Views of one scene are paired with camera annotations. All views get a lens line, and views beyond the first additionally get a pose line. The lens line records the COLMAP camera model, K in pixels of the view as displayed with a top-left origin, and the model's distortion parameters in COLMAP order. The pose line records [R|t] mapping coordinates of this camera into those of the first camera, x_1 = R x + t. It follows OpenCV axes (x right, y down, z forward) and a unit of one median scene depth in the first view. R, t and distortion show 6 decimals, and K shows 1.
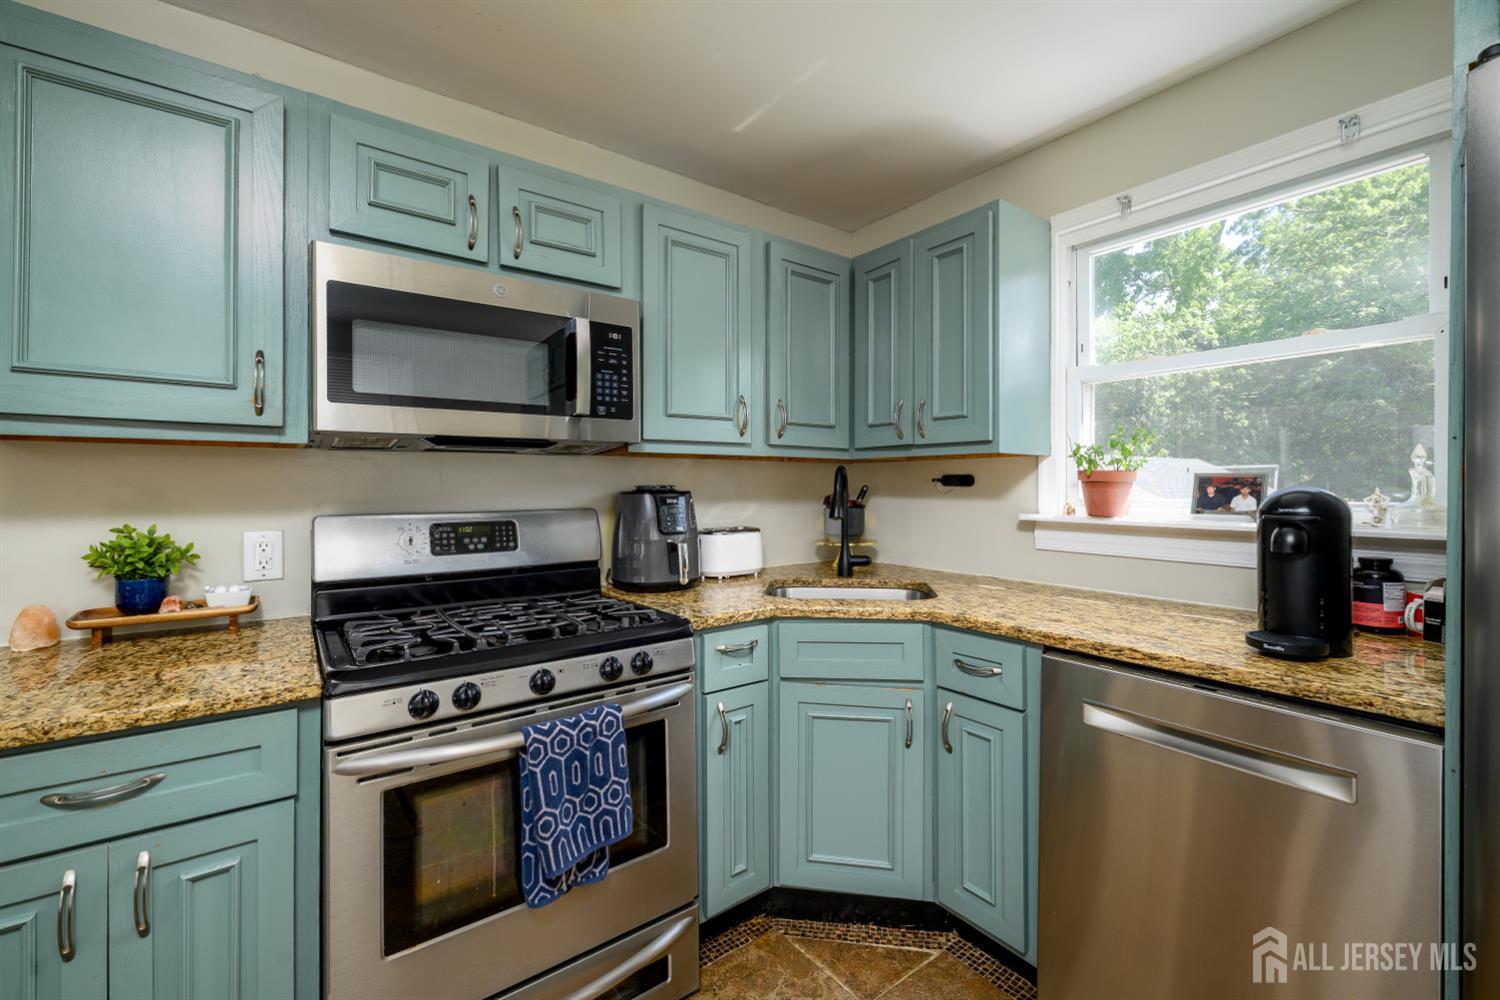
lens RADIAL K [[624.5, 0, 745.2], [0, 624.5, 483.0], [0, 0, 1]] dist [0.000330, 0.000203]
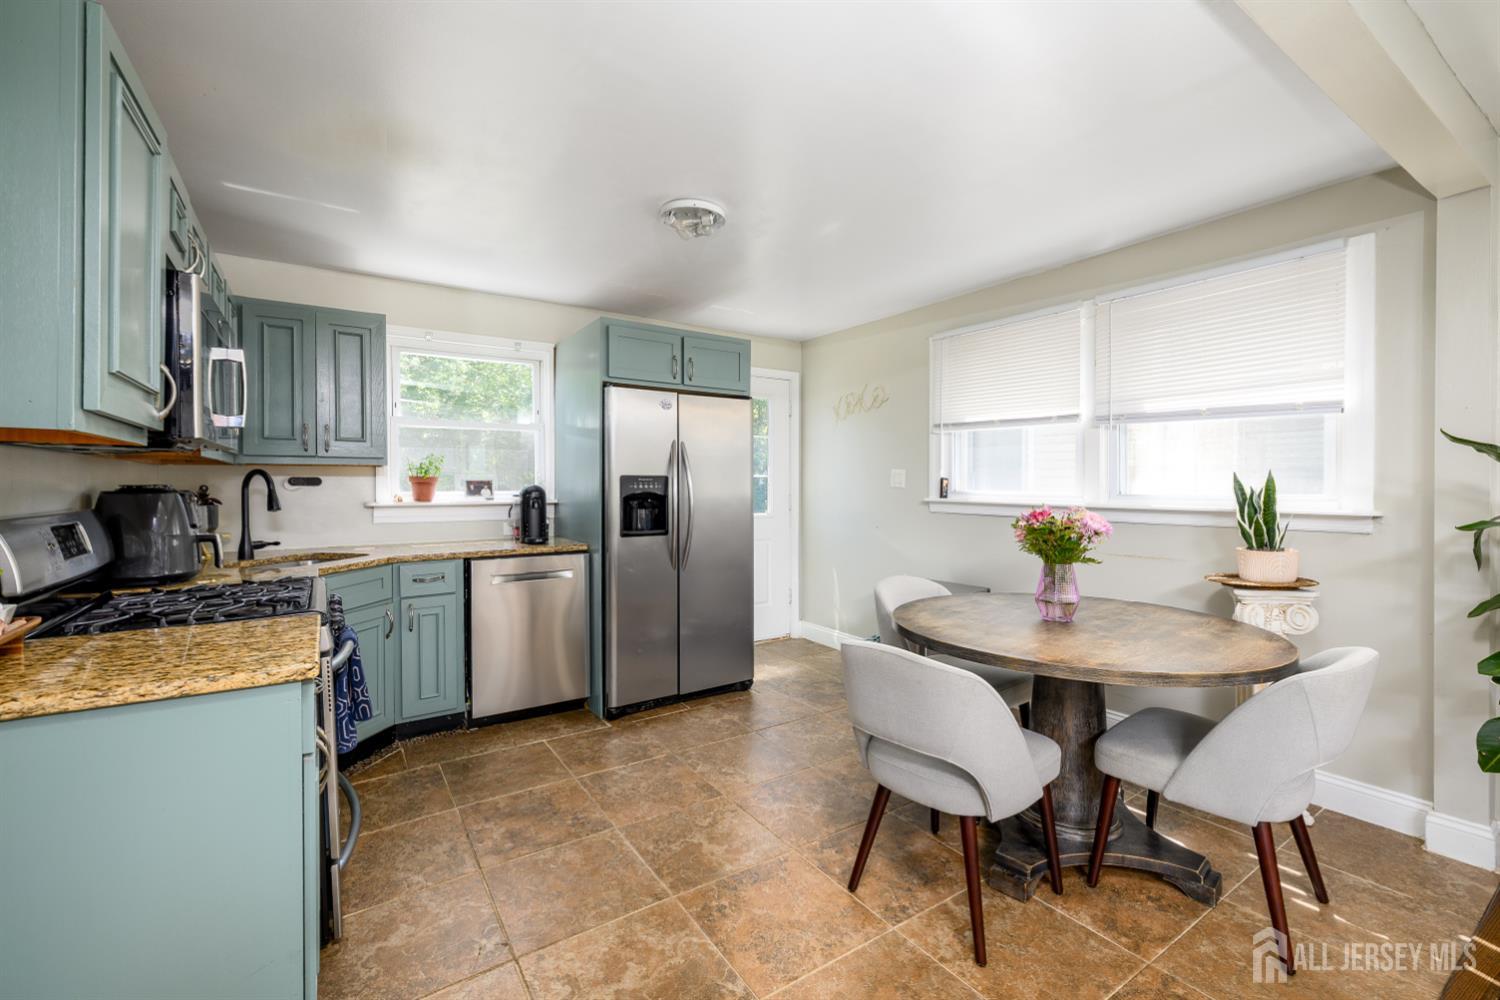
lens RADIAL K [[630.9, 0, 750.0], [0, 630.9, 500.0], [0, 0, 1]] dist [-0.000113, -0.000017]
pose [[0.043749, -0.024880, 0.998733, -1.398488], [0.002470, 0.999689, 0.024796, 0.005989], [-0.999040, 0.001382, 0.043796, -0.065095]]
